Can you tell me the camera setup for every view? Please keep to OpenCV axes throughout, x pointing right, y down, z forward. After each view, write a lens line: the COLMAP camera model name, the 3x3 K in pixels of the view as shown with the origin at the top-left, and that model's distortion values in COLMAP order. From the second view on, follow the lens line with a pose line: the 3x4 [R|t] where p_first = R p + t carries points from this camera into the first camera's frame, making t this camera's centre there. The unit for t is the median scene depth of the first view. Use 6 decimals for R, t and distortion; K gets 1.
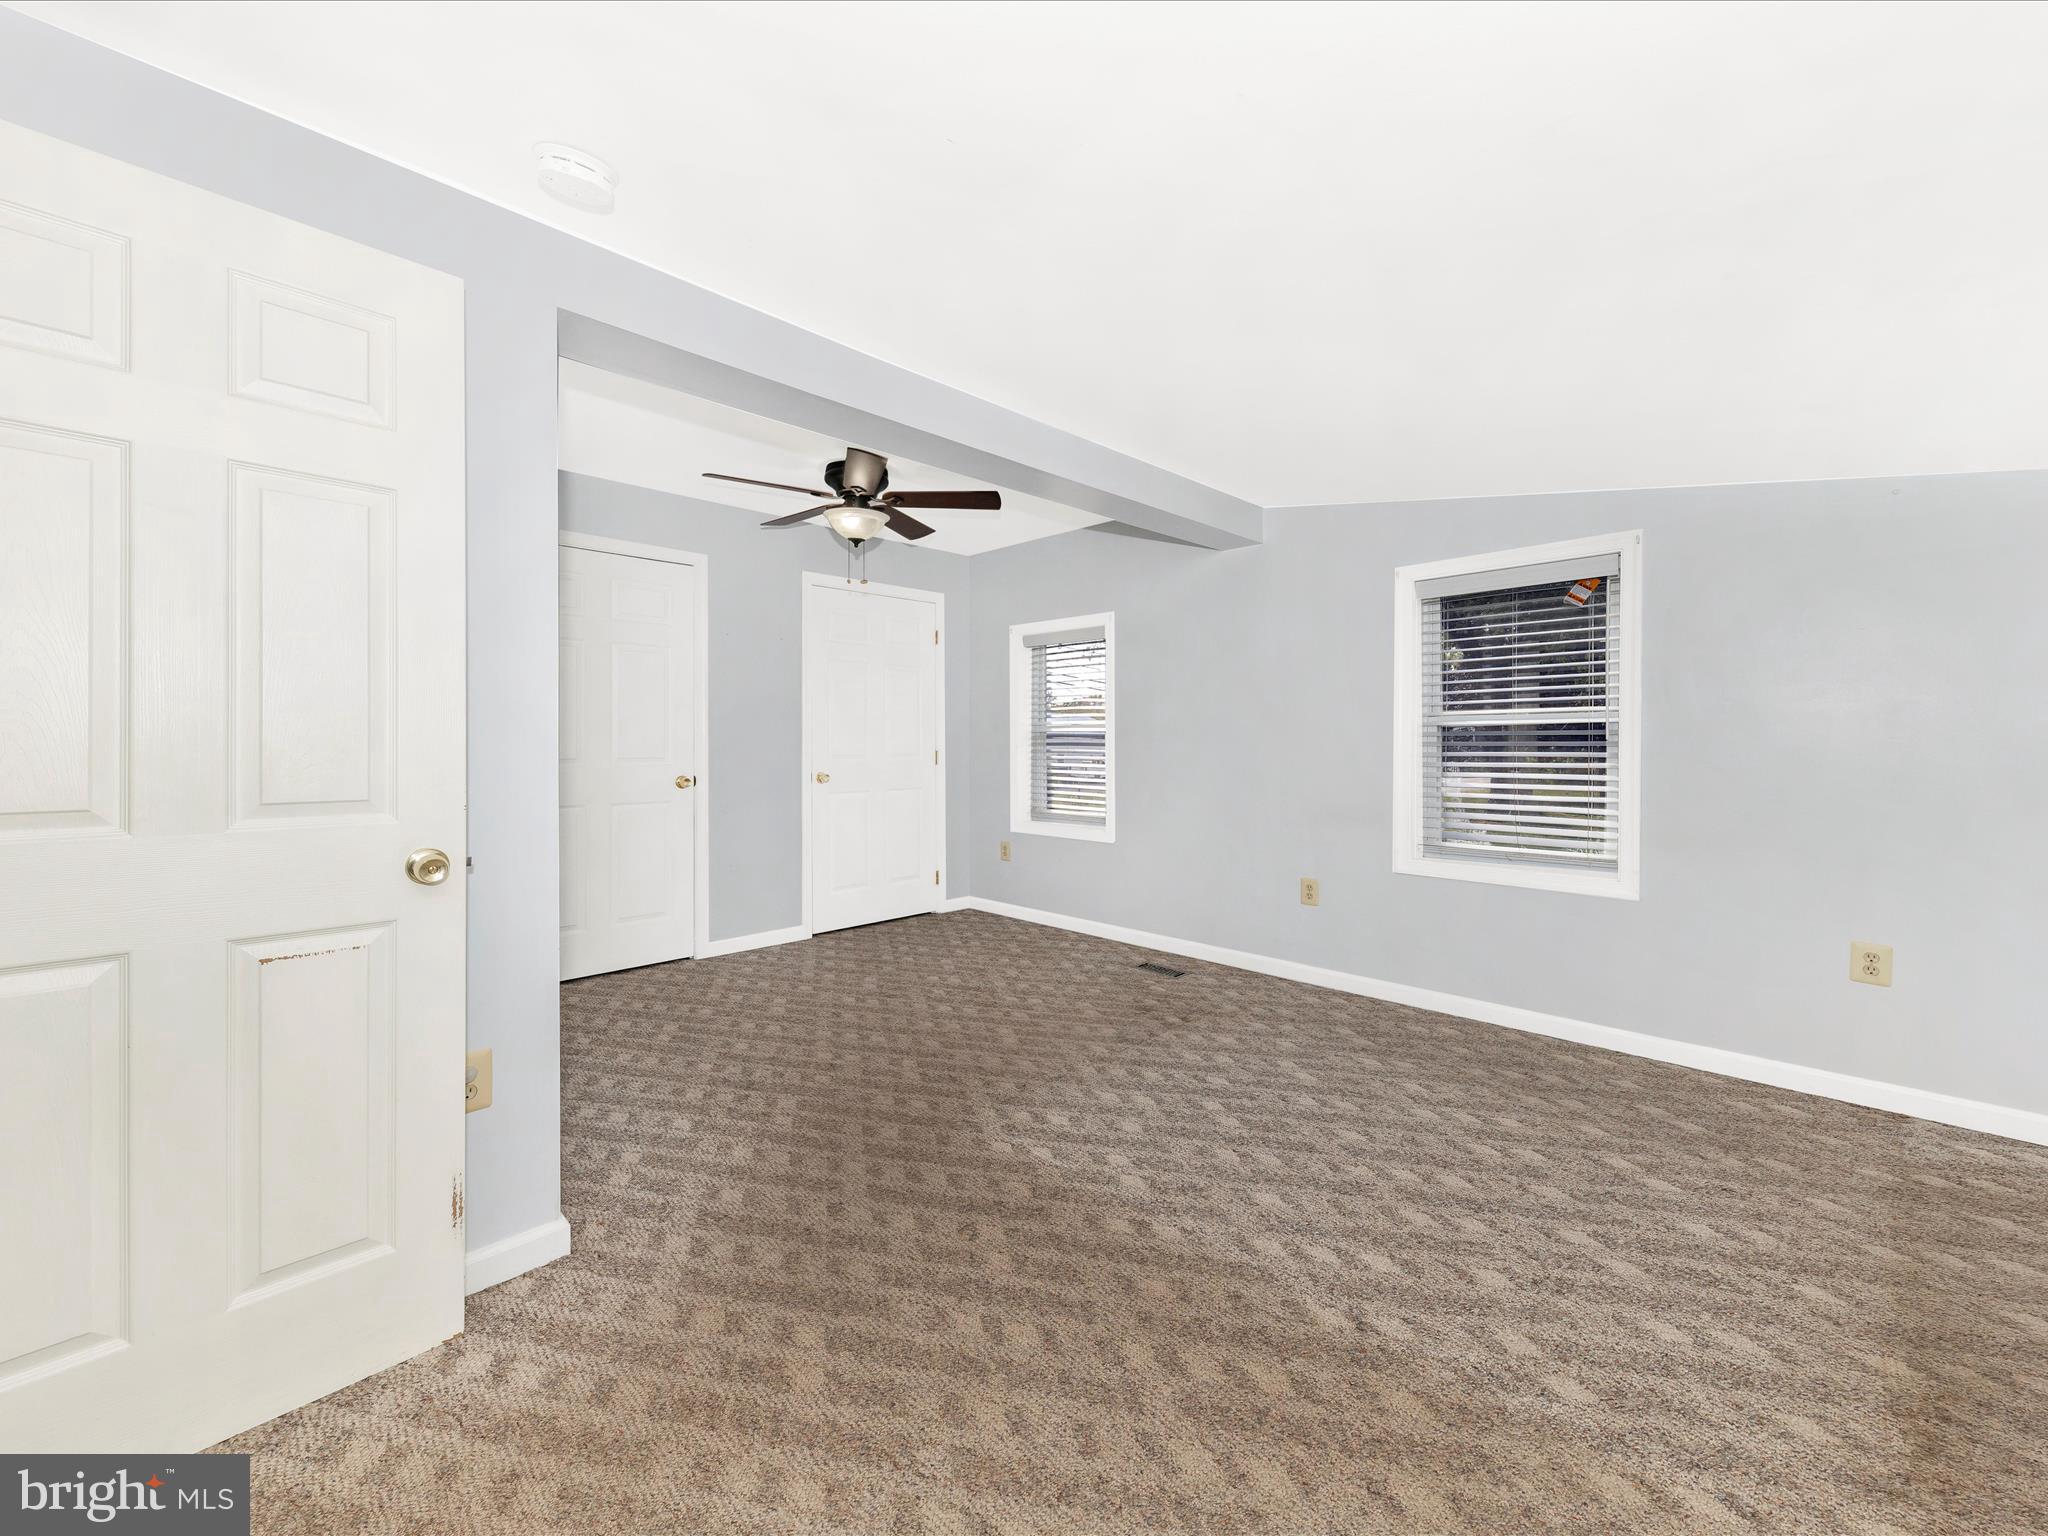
lens RADIAL K [[811.4, 0, 1025.4], [0, 811.4, 749.4], [0, 0, 1]] dist [0.017767, -0.004594]
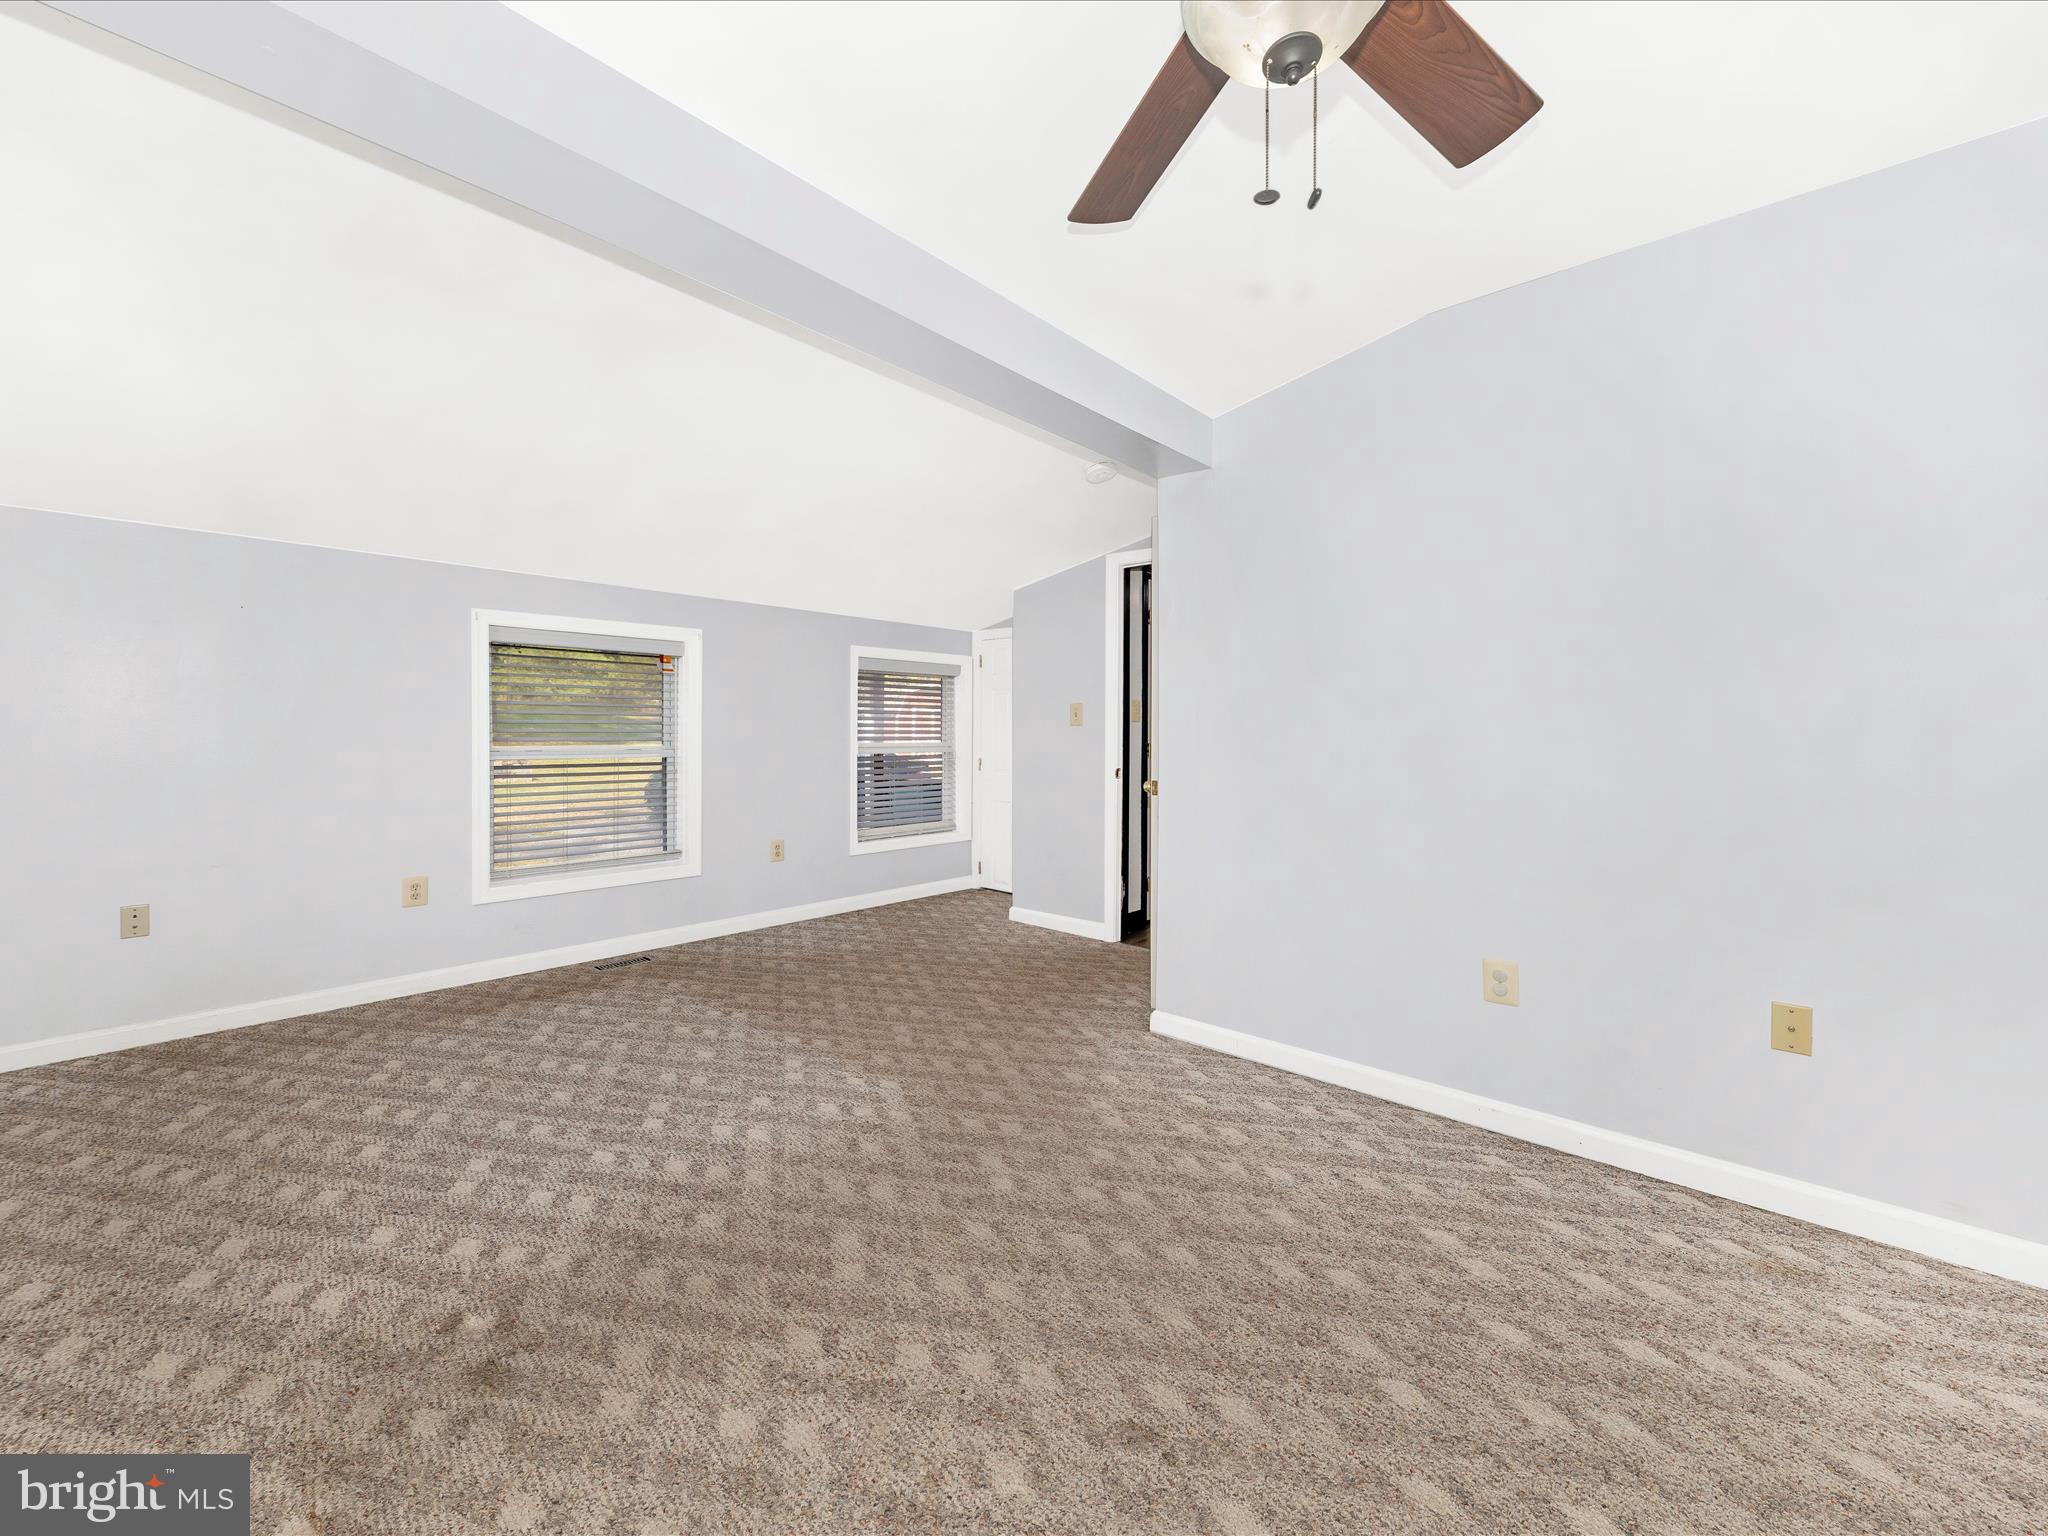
lens RADIAL K [[811.4, 0, 1021.7], [0, 811.4, 751.3], [0, 0, 1]] dist [0.017767, -0.004594]
pose [[-0.998326, -0.001246, -0.057819, -0.134392], [-0.002840, 0.999618, 0.027489, -0.013722], [0.057763, 0.027607, -0.997949, 1.925410]]
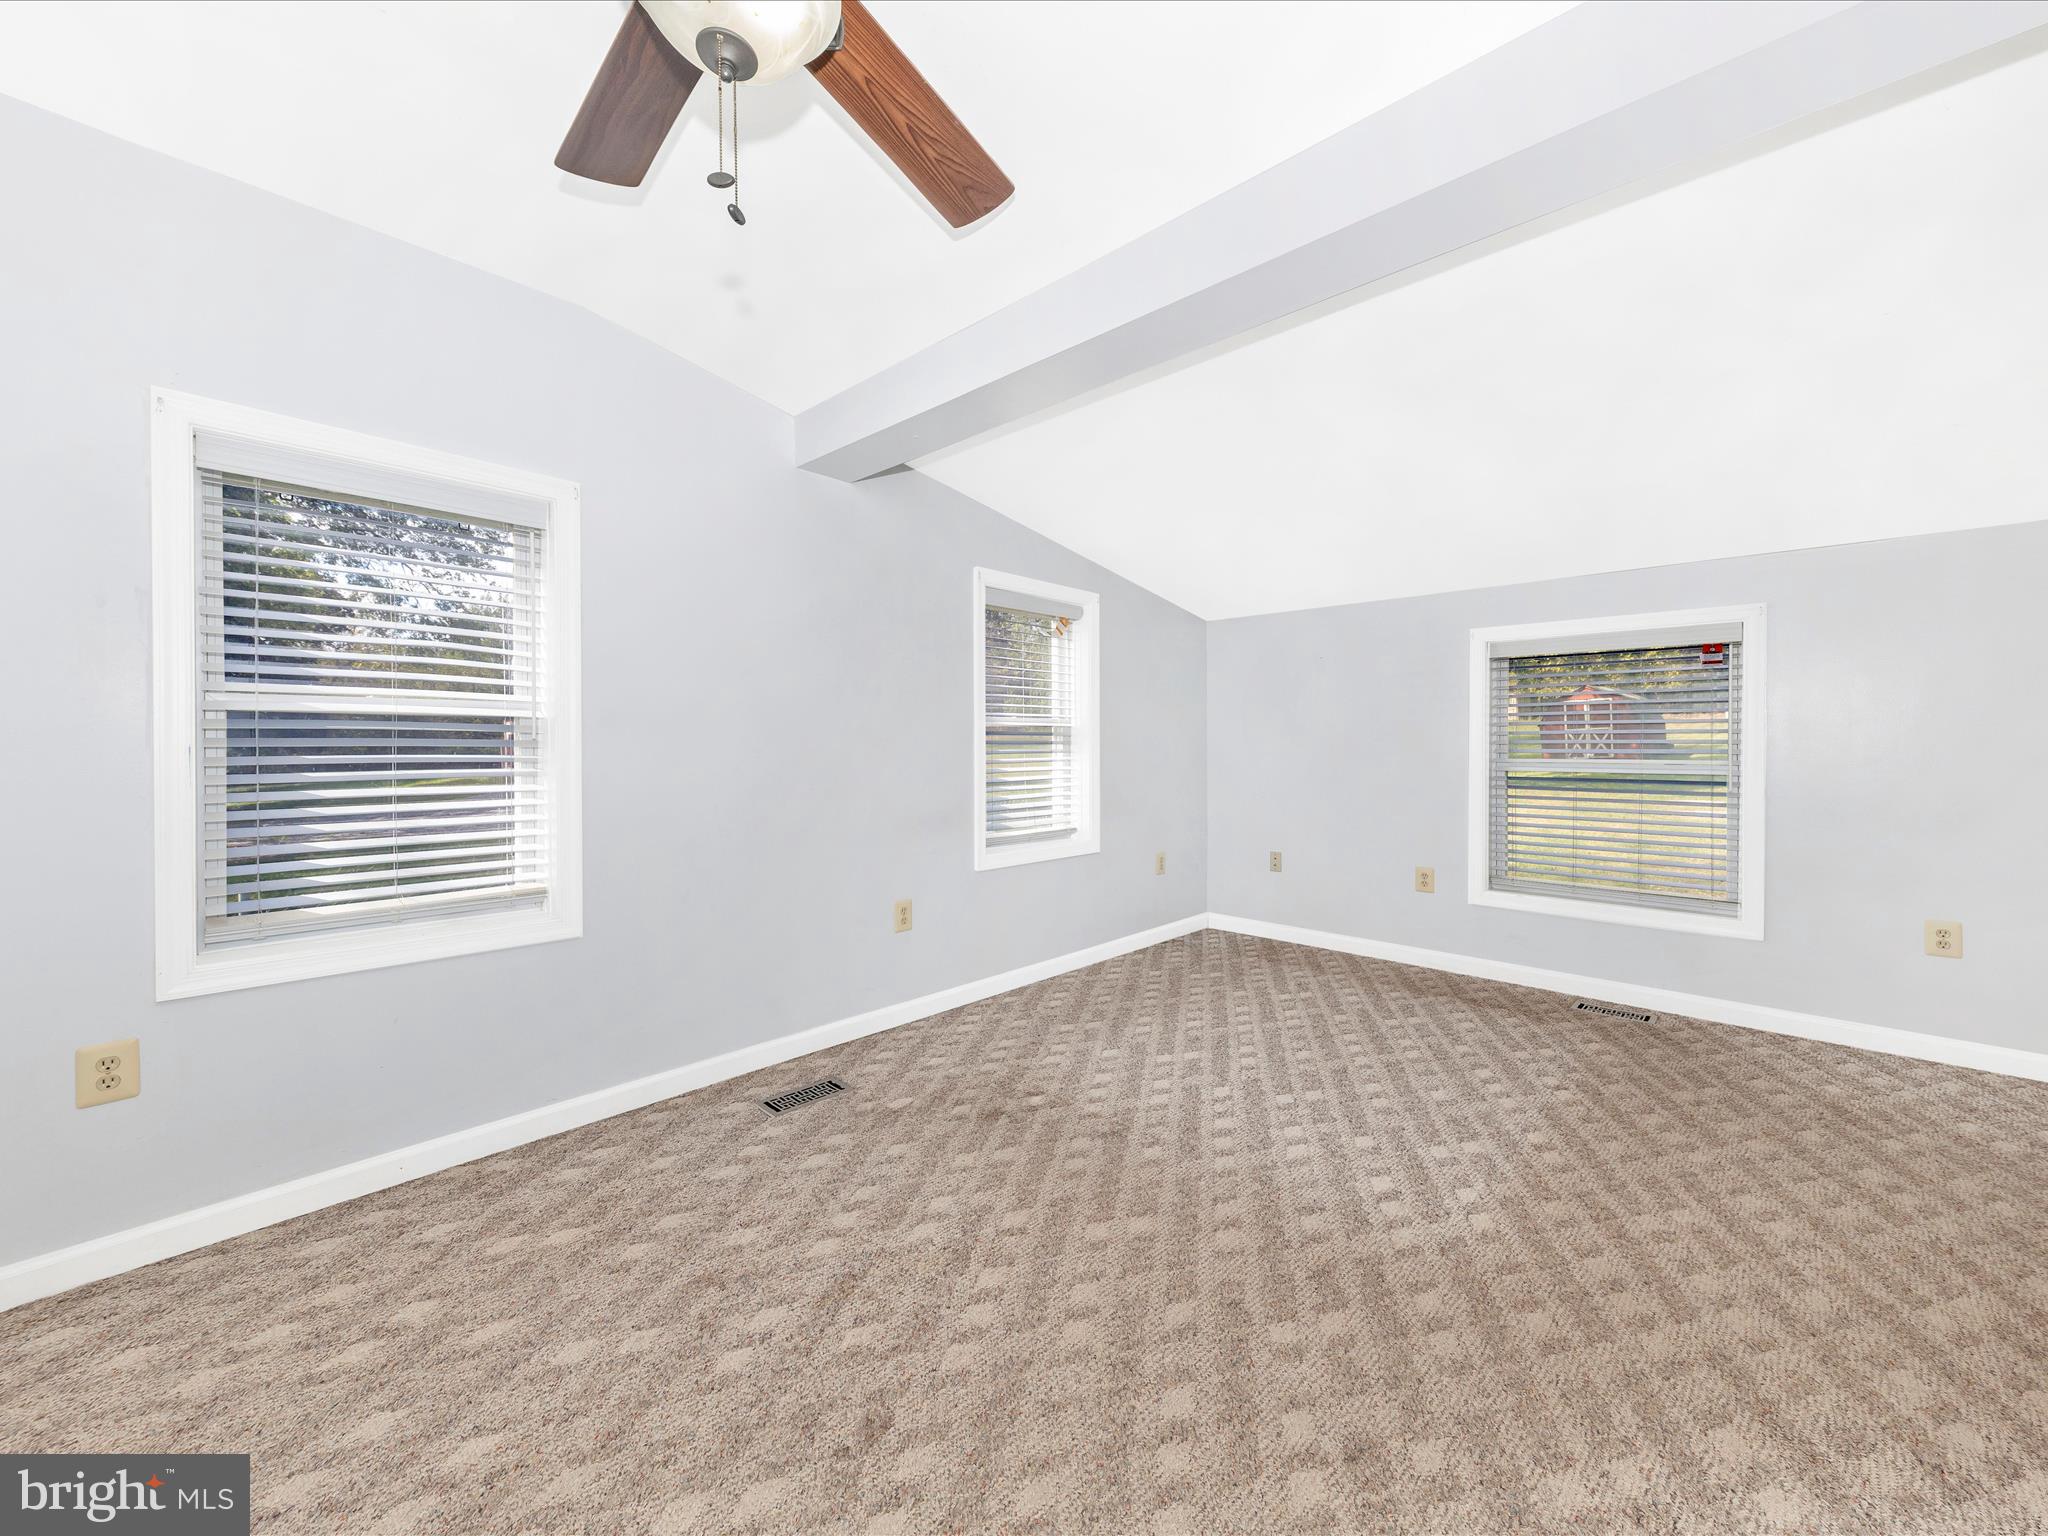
lens RADIAL K [[811.4, 0, 1034.0], [0, 811.4, 764.4], [0, 0, 1]] dist [0.017767, -0.004594]
pose [[-0.043016, -0.023504, 0.998798, -0.758529], [0.004545, 0.999708, 0.023721, -0.006871], [-0.999064, 0.005560, -0.042897, 1.342587]]
